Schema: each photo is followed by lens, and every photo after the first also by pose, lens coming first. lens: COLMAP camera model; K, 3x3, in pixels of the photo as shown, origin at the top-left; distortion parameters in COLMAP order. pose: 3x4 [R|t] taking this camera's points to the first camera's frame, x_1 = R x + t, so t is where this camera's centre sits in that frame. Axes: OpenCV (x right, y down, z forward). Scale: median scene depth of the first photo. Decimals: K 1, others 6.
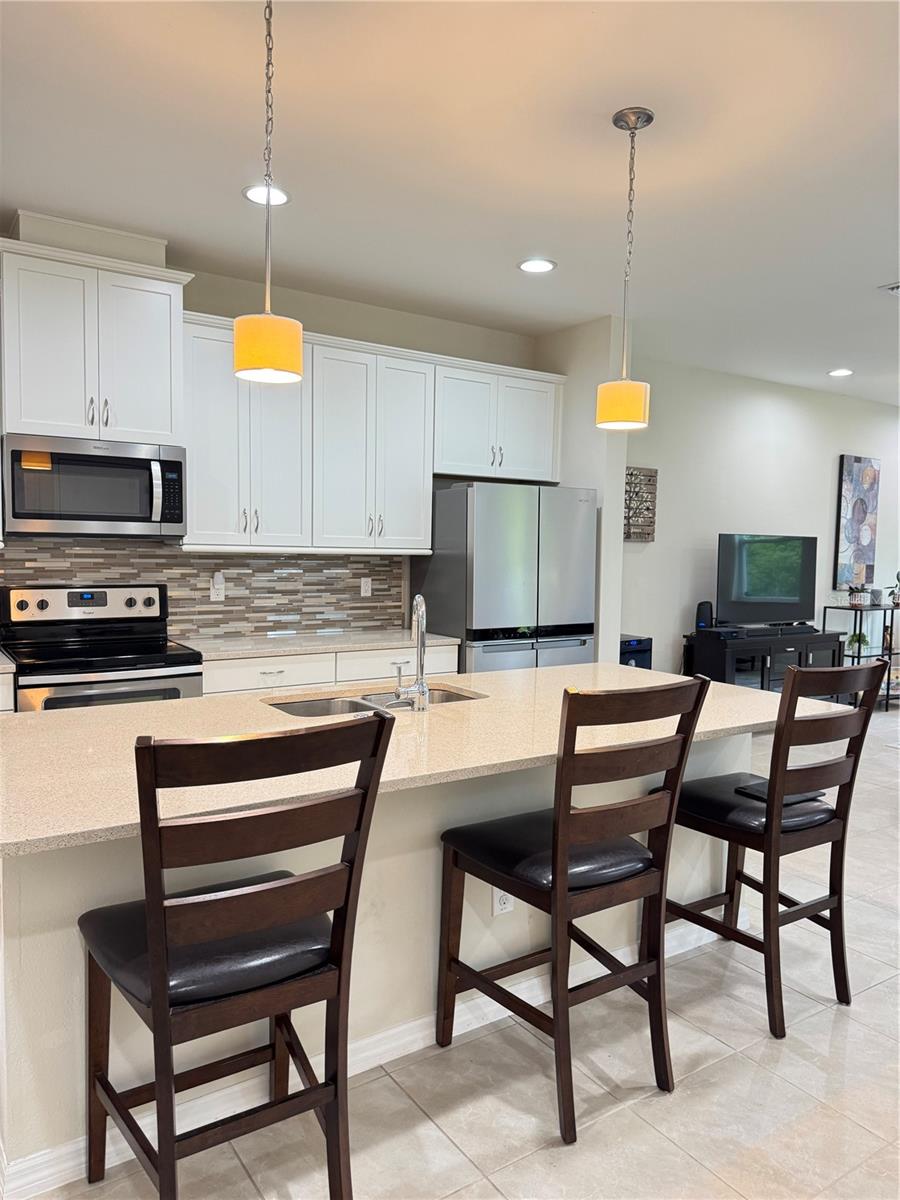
lens RADIAL K [[840.2, 0, 450.0], [0, 840.2, 600.0], [0, 0, 1]] dist [0.066731, -0.001075]
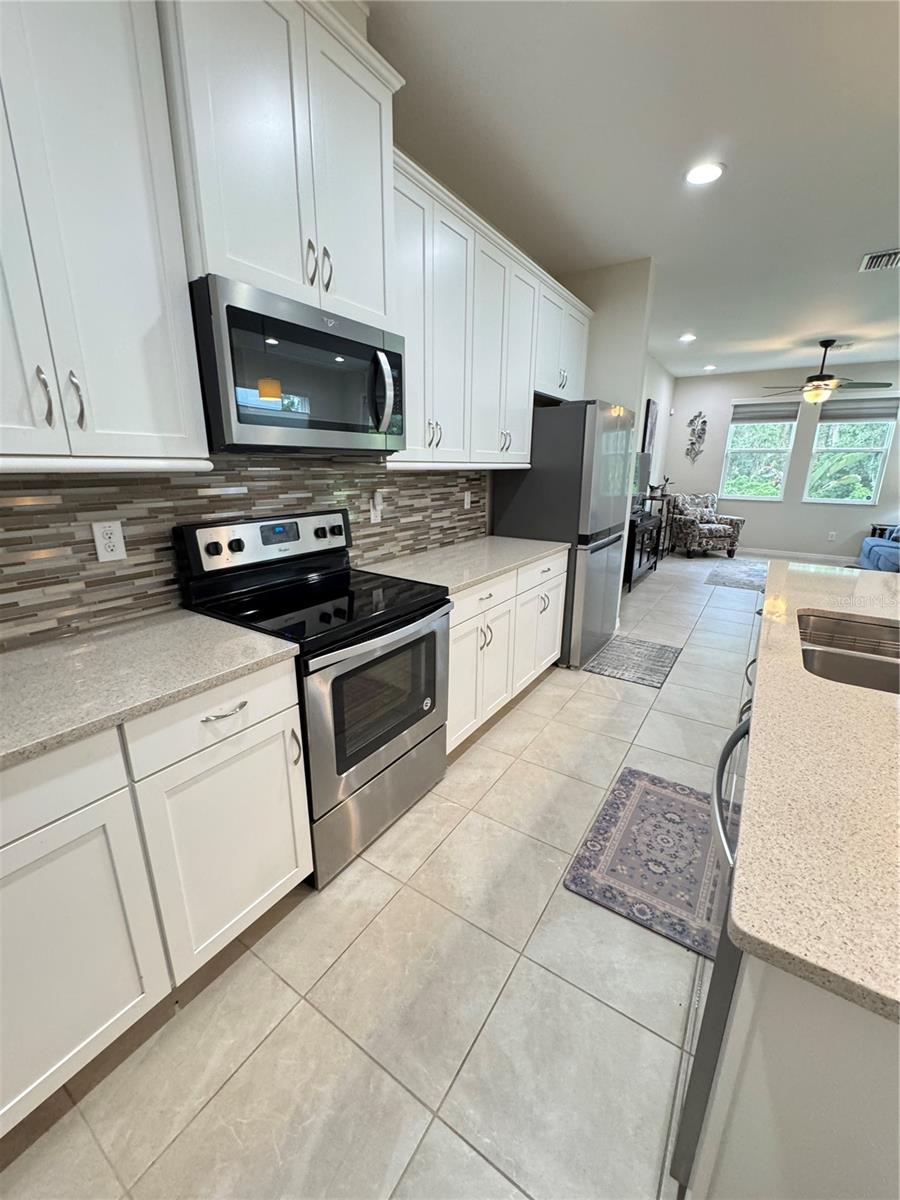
lens RADIAL K [[480.7, 0, 450.0], [0, 480.7, 600.0], [0, 0, 1]] dist [-0.004021, -0.000140]
pose [[0.926599, -0.112254, 0.358906, -0.421321], [0.031461, 0.974202, 0.223473, -0.034113], [-0.374733, -0.195779, 0.906226, 0.481308]]
